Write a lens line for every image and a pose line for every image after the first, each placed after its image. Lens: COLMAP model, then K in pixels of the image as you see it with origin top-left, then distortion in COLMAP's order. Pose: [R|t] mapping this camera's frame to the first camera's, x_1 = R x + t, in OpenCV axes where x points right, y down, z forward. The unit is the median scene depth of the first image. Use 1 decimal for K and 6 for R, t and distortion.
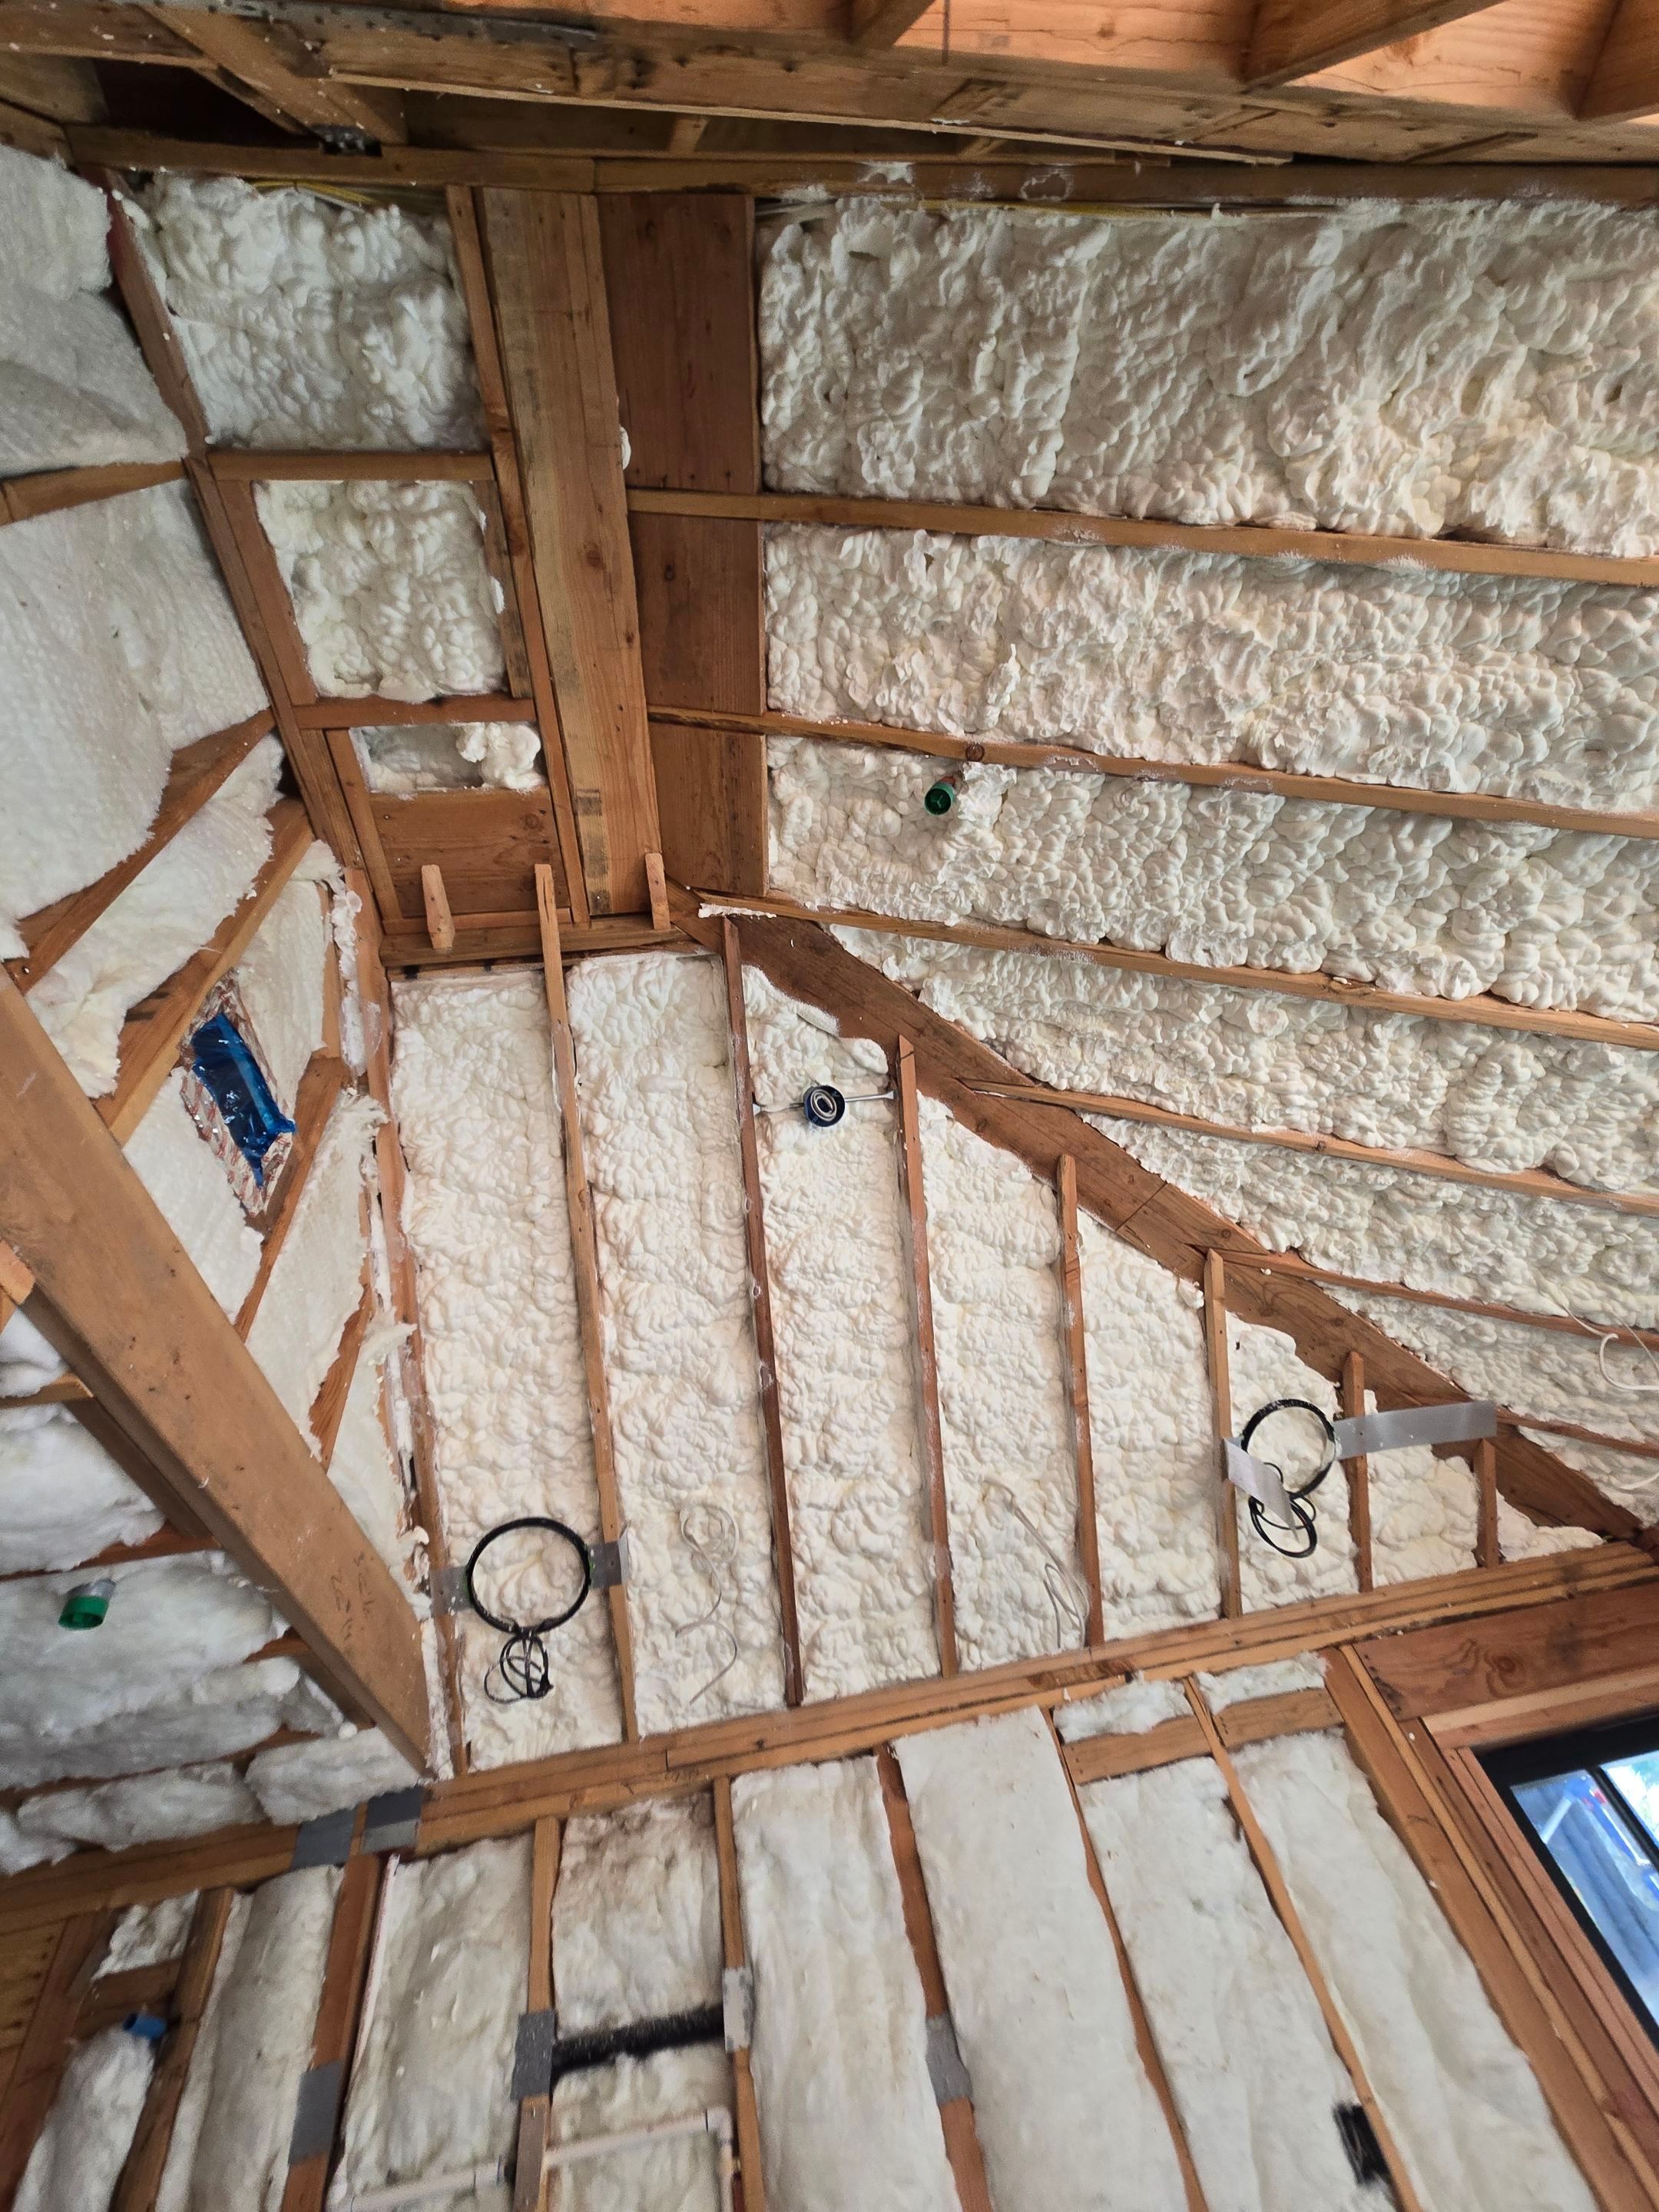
lens RADIAL K [[913.6, 0, 830.0], [0, 913.6, 1113.1], [0, 0, 1]] dist [0.004570, 0.000270]
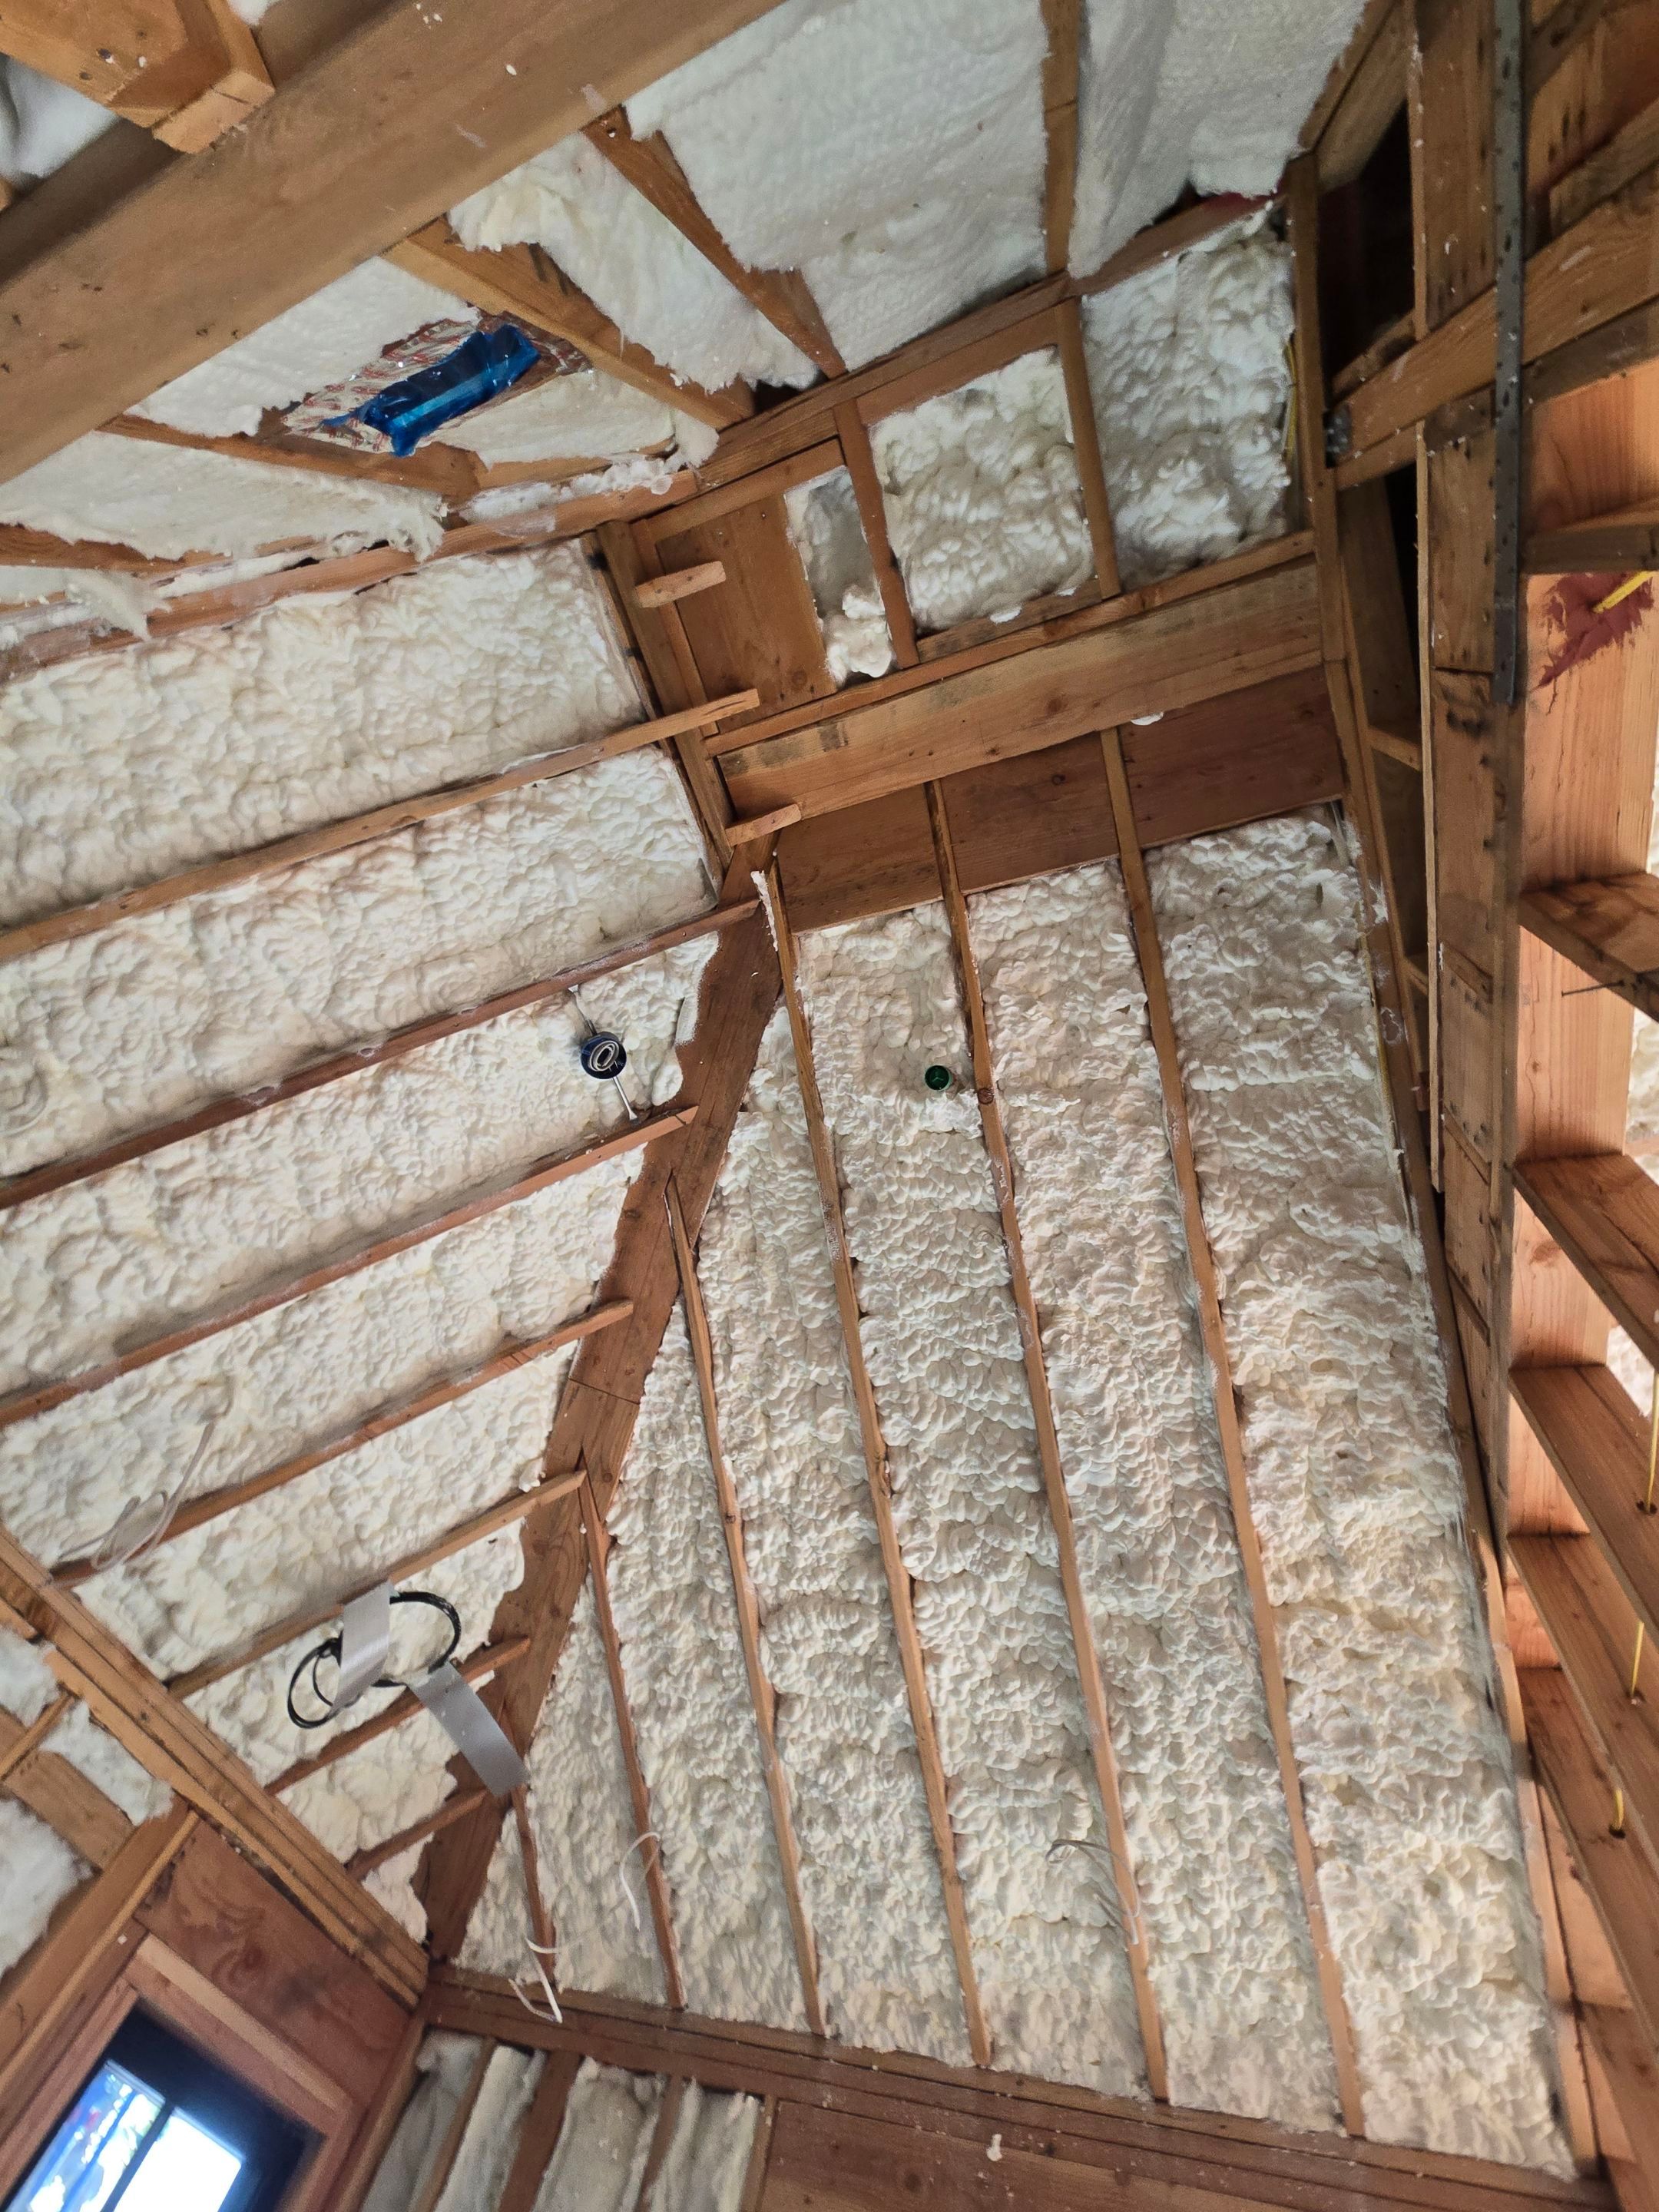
lens RADIAL K [[913.6, 0, 830.0], [0, 913.6, 1113.1], [0, 0, 1]] dist [0.004570, 0.000270]
pose [[0.273848, 0.930794, 0.242137, -0.135815], [-0.880035, 0.344070, -0.327345, 0.134010], [-0.388003, -0.123446, 0.913354, 0.059562]]
